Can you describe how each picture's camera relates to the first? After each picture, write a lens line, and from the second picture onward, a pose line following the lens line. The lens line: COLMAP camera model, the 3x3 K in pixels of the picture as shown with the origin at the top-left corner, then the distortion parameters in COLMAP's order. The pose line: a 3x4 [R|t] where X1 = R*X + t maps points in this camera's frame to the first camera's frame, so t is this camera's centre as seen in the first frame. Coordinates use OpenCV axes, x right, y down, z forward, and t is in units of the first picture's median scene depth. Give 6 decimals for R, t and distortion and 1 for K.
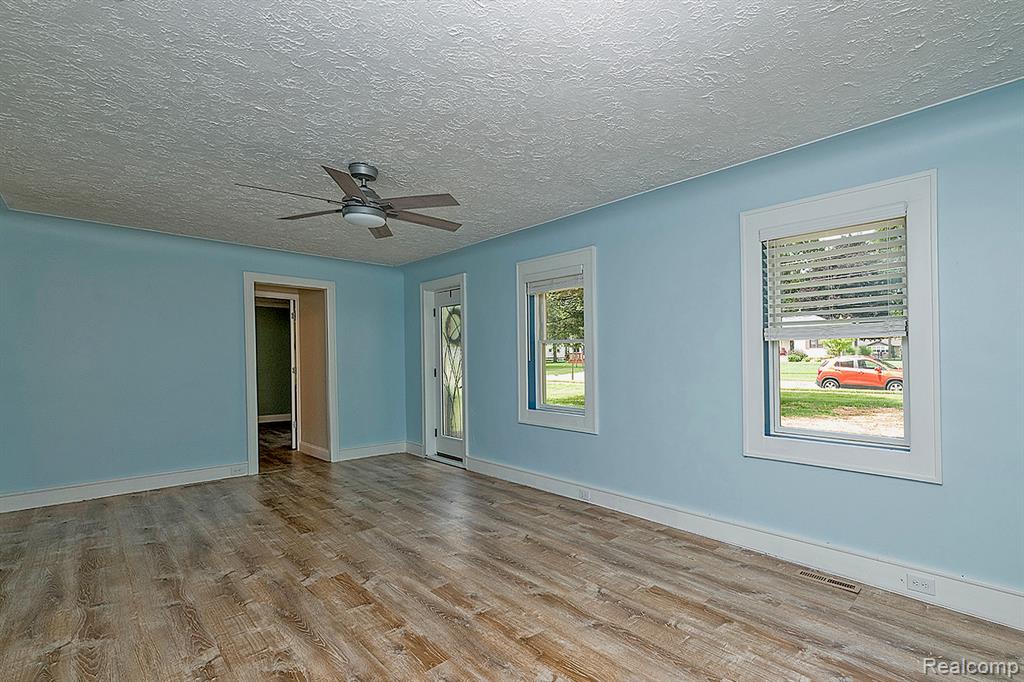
lens RADIAL K [[417.7, 0, 529.8], [0, 417.7, 353.5], [0, 0, 1]] dist [0.000576, 0.000025]
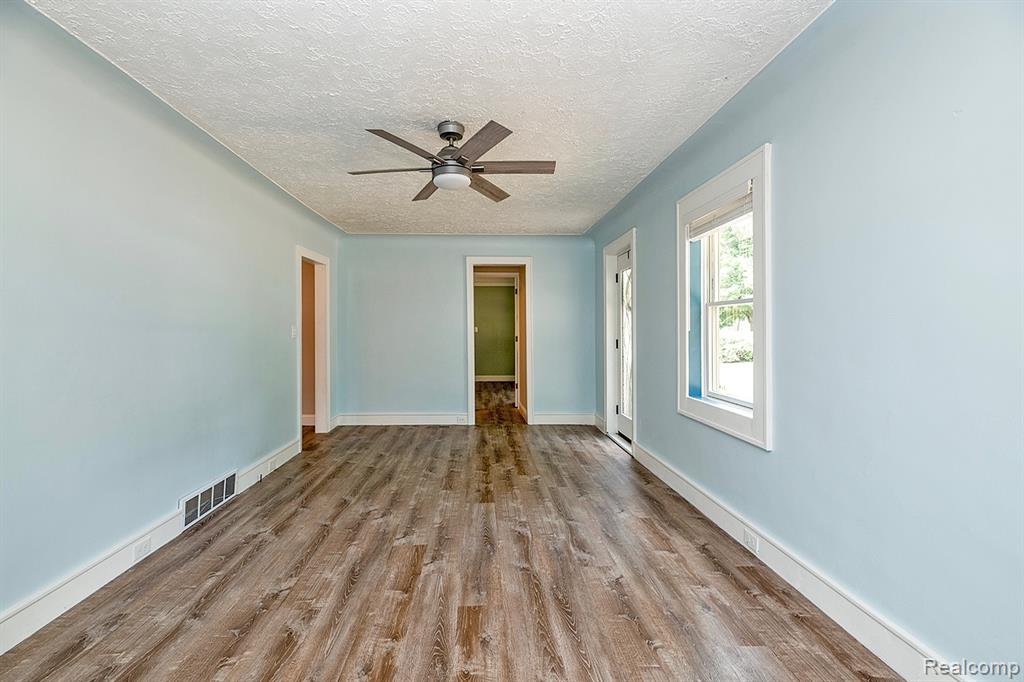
lens RADIAL K [[393.2, 0, 514.2], [0, 393.2, 330.9], [0, 0, 1]] dist [0.000311, 0.000123]
pose [[0.780440, 0.003653, -0.625220, 0.239569], [0.006884, 0.999872, 0.014435, 0.006455], [0.625193, -0.015569, 0.780315, 0.333192]]
